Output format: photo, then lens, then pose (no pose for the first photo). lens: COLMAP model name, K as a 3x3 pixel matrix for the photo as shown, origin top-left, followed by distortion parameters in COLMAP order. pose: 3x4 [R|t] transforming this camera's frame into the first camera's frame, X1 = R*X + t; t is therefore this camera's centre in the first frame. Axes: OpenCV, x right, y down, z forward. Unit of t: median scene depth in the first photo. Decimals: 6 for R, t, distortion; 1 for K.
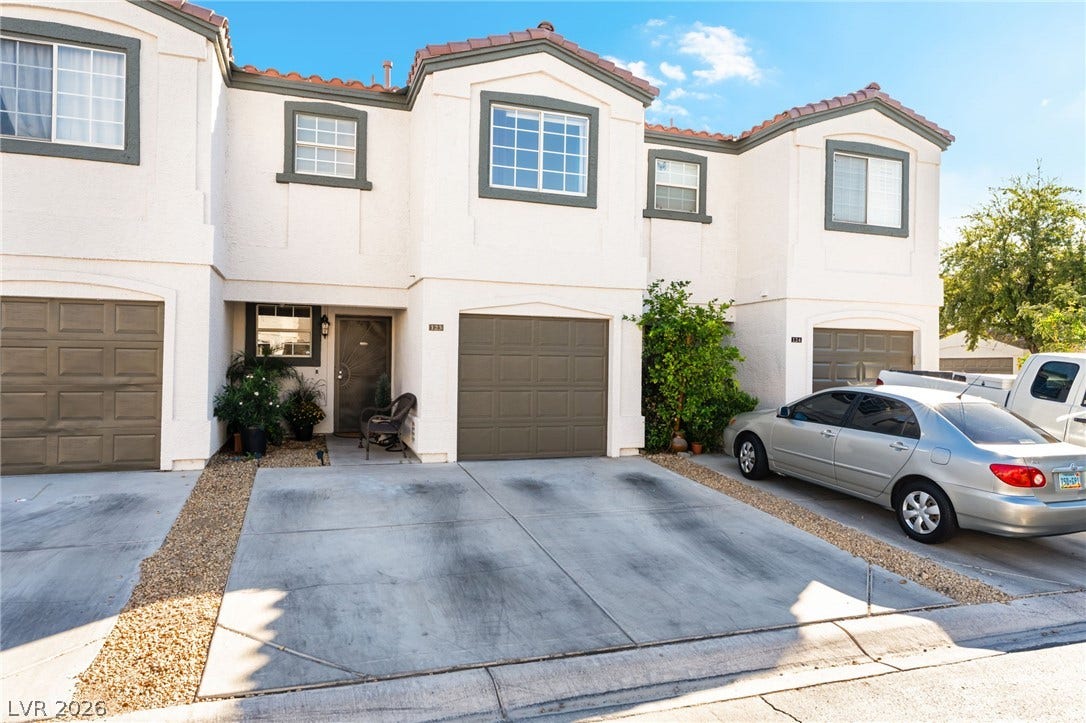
lens RADIAL K [[624.9, 0, 543.0], [0, 624.9, 361.5], [0, 0, 1]] dist [0.000456, 0.000221]
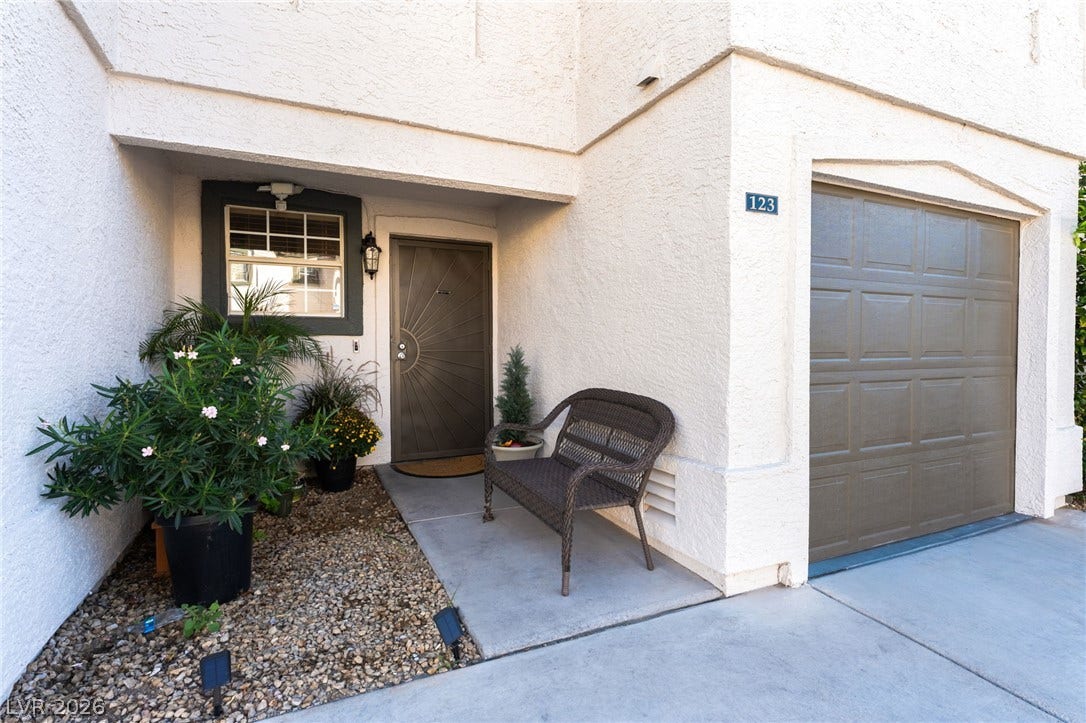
lens RADIAL K [[504.8, 0, 543.0], [0, 504.8, 361.5], [0, 0, 1]] dist [-0.001160, -0.000106]
pose [[0.995480, -0.015408, 0.093710, -0.306562], [0.011984, 0.999244, 0.036986, 0.019537], [-0.094209, -0.035696, 0.994912, 0.709870]]
